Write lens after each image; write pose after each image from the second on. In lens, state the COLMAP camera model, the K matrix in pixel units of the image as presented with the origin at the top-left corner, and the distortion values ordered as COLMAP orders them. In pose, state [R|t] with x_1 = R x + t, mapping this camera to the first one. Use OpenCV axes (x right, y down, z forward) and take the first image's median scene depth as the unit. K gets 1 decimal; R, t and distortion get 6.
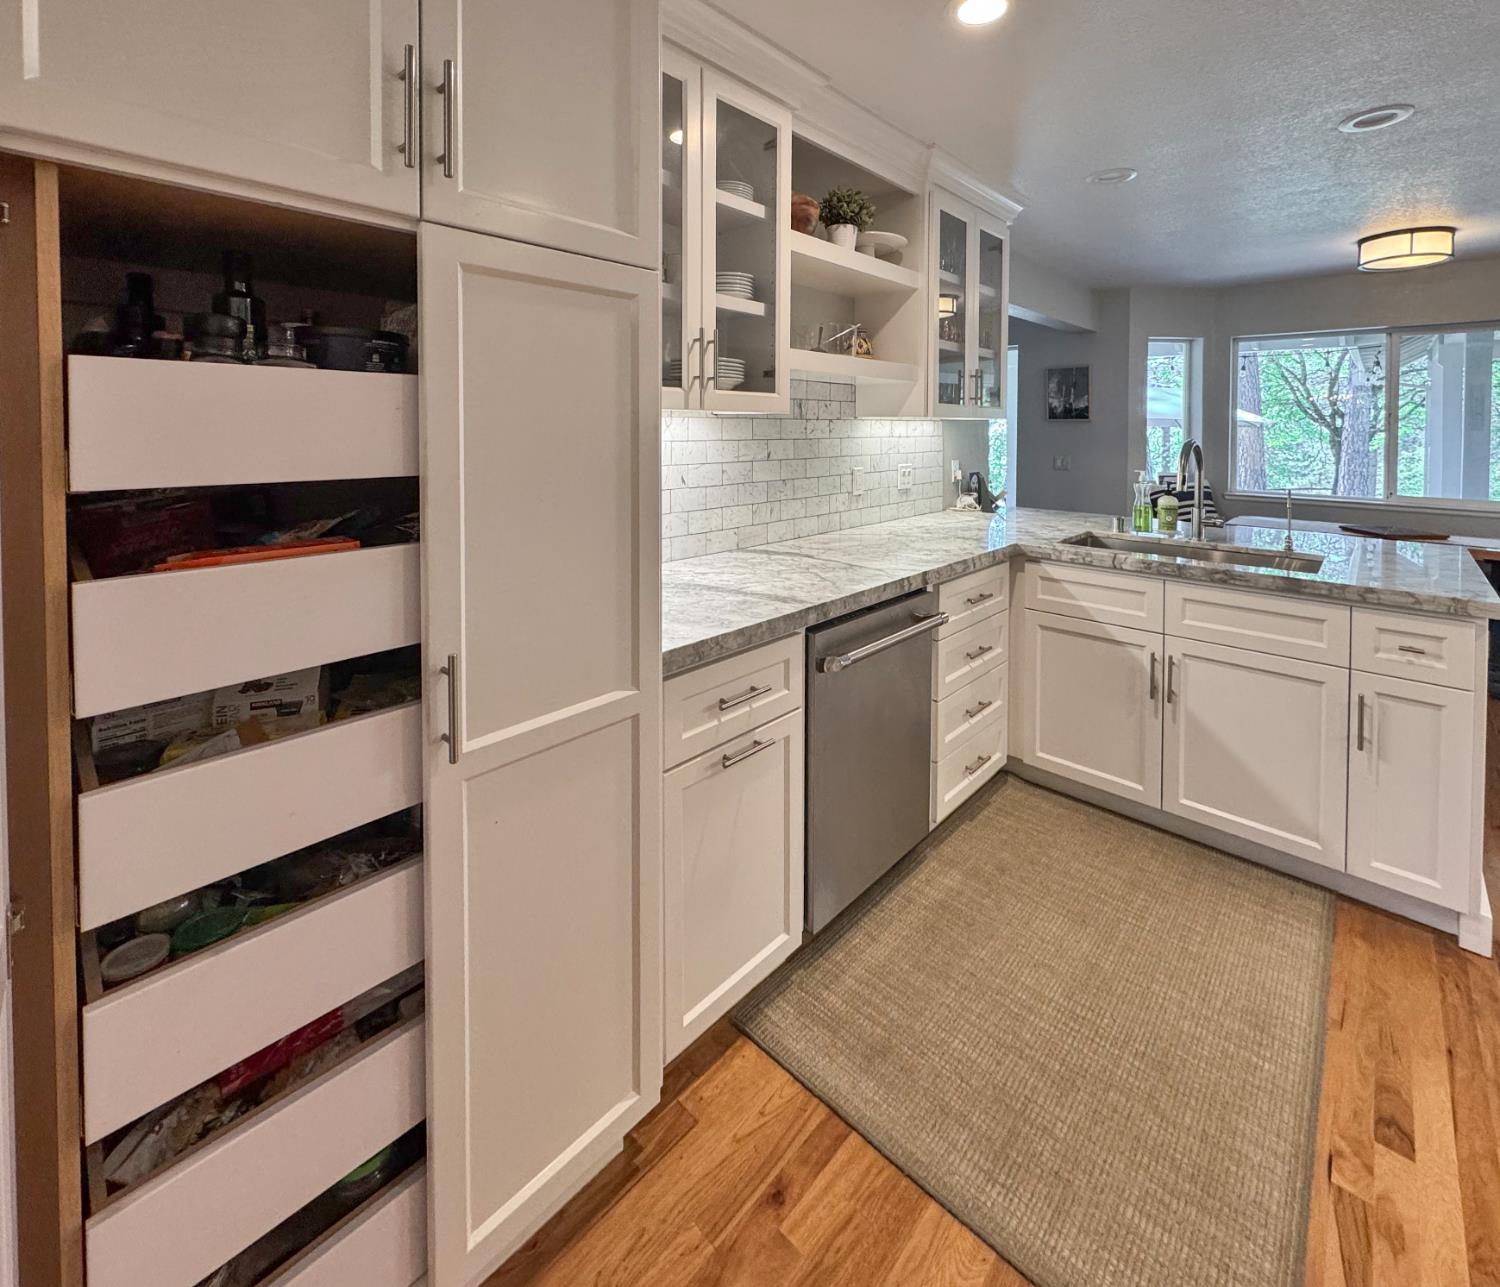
lens RADIAL K [[692.3, 0, 752.3], [0, 692.3, 648.8], [0, 0, 1]] dist [-0.002887, 0.000341]
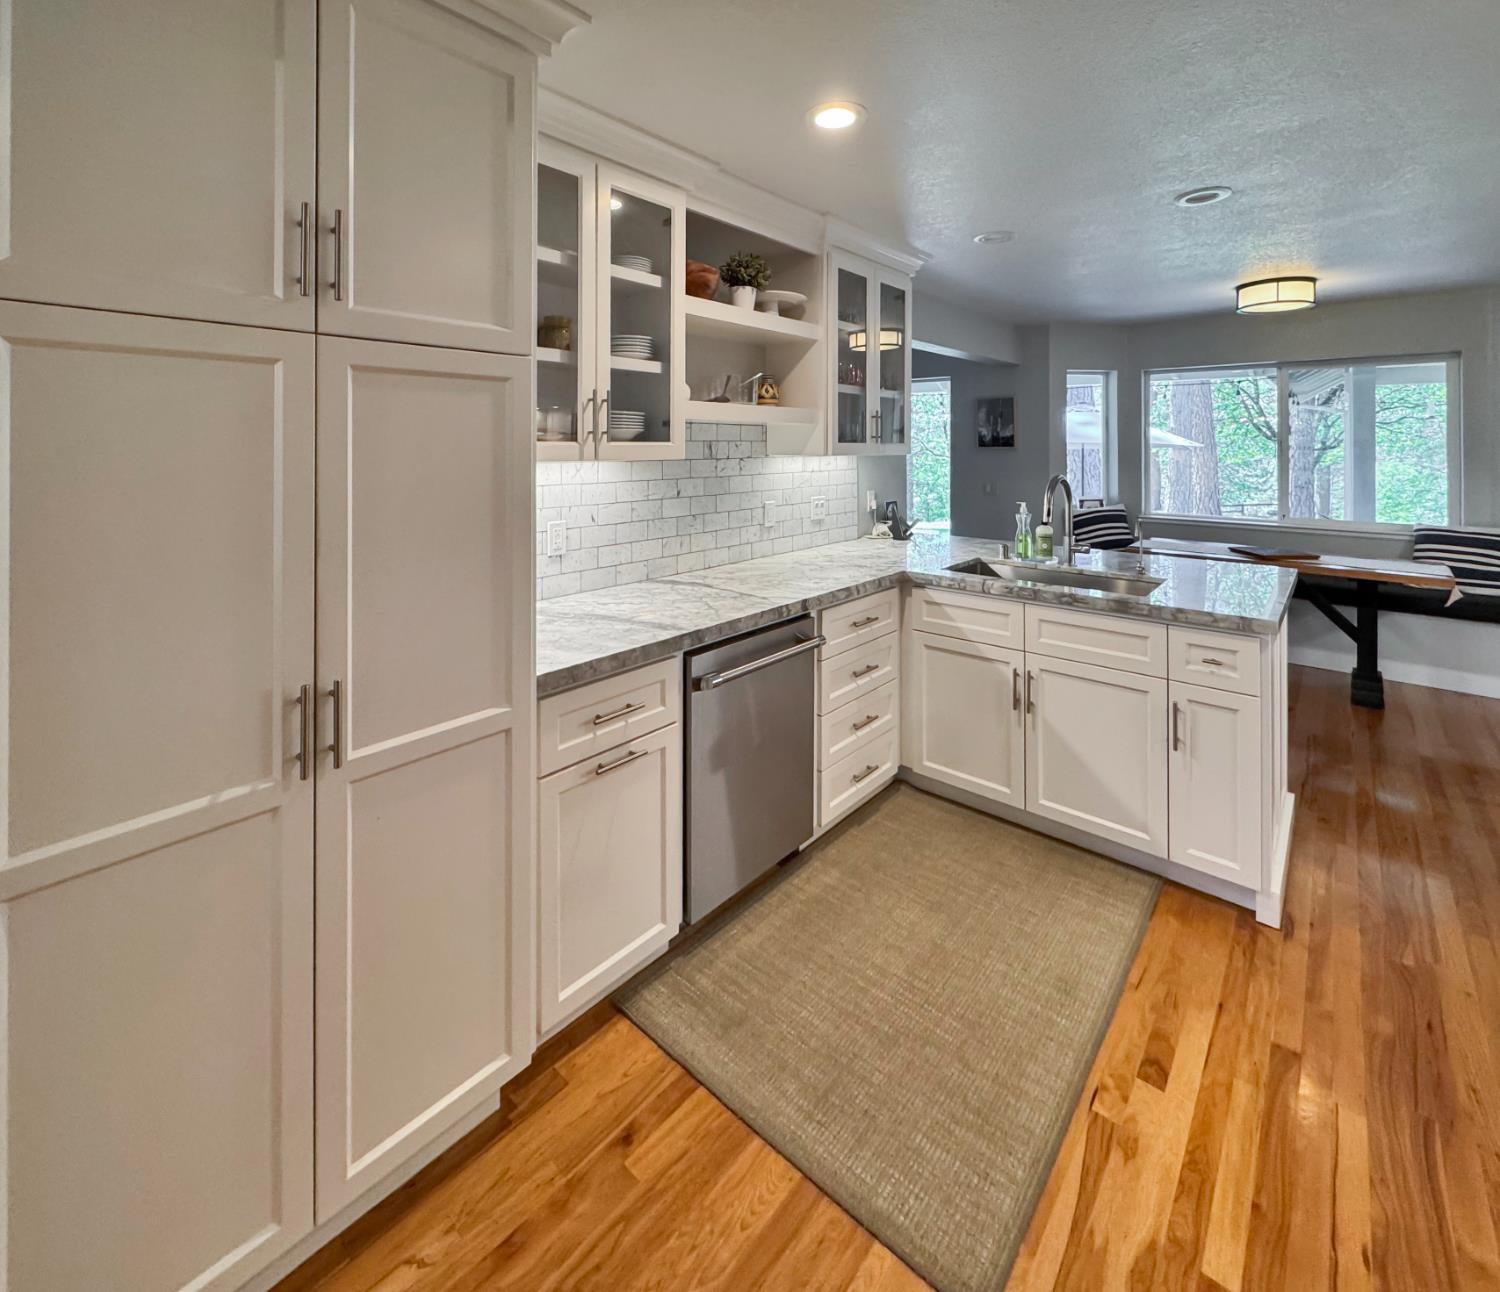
lens RADIAL K [[708.9, 0, 748.7], [0, 708.9, 641.2], [0, 0, 1]] dist [-0.001850, 0.000078]
pose [[0.999499, -0.016532, 0.026988, 0.144178], [0.017659, 0.998958, -0.042091, 0.002878], [-0.026264, 0.042547, 0.998749, -0.154063]]
